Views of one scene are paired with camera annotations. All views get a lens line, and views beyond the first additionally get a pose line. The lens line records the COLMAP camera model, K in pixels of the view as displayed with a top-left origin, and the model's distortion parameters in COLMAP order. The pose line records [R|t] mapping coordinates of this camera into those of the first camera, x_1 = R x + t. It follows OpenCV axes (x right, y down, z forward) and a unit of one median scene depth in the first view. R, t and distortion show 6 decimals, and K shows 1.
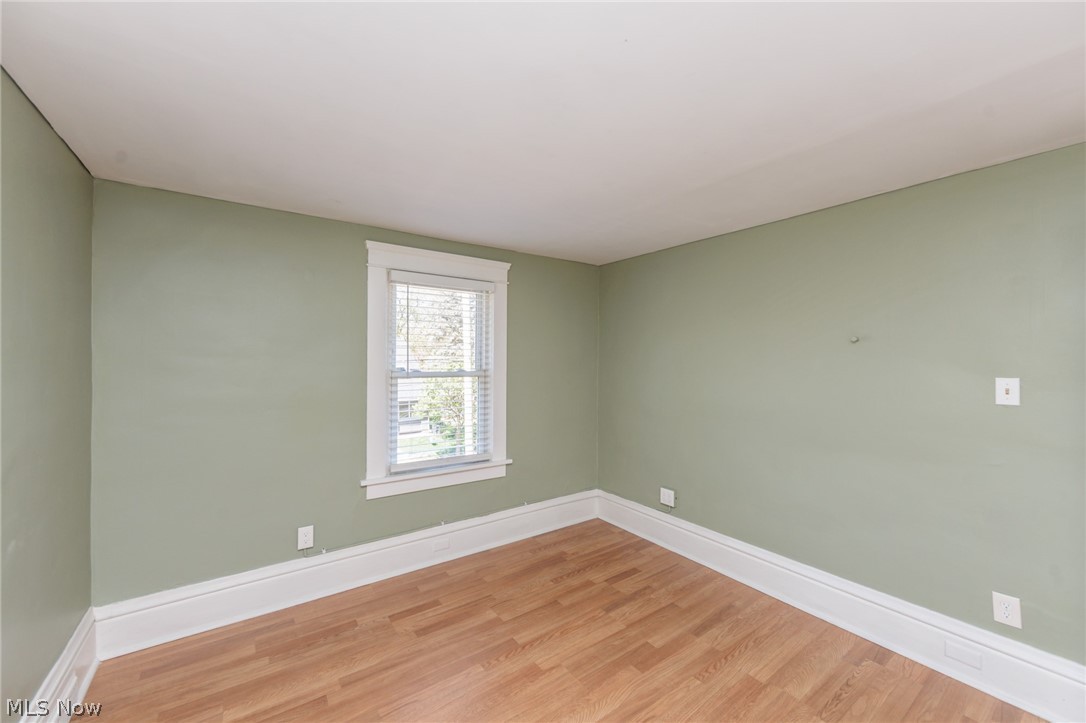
lens RADIAL K [[424.7, 0, 541.2], [0, 424.7, 359.8], [0, 0, 1]] dist [-0.000941, -0.000306]
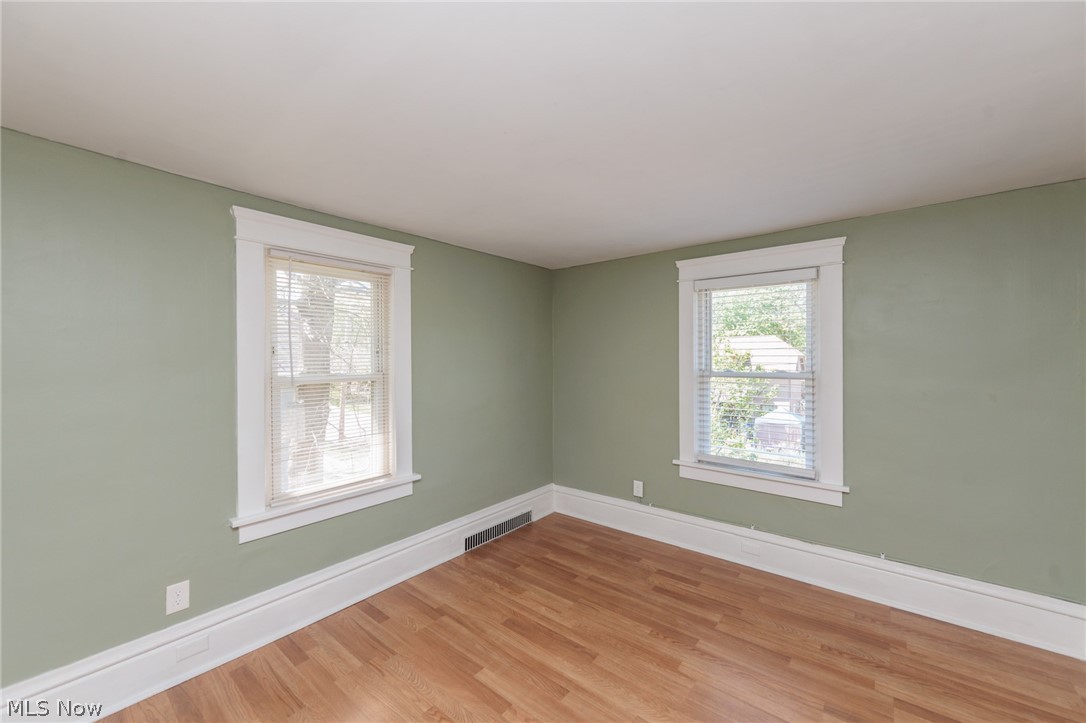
lens RADIAL K [[419.4, 0, 539.0], [0, 419.4, 356.7], [0, 0, 1]] dist [-0.001963, -0.000355]
pose [[0.263397, -0.008354, -0.964651, 0.673320], [0.005405, 0.999960, -0.007184, -0.003706], [0.964672, -0.003322, 0.263432, 0.324229]]
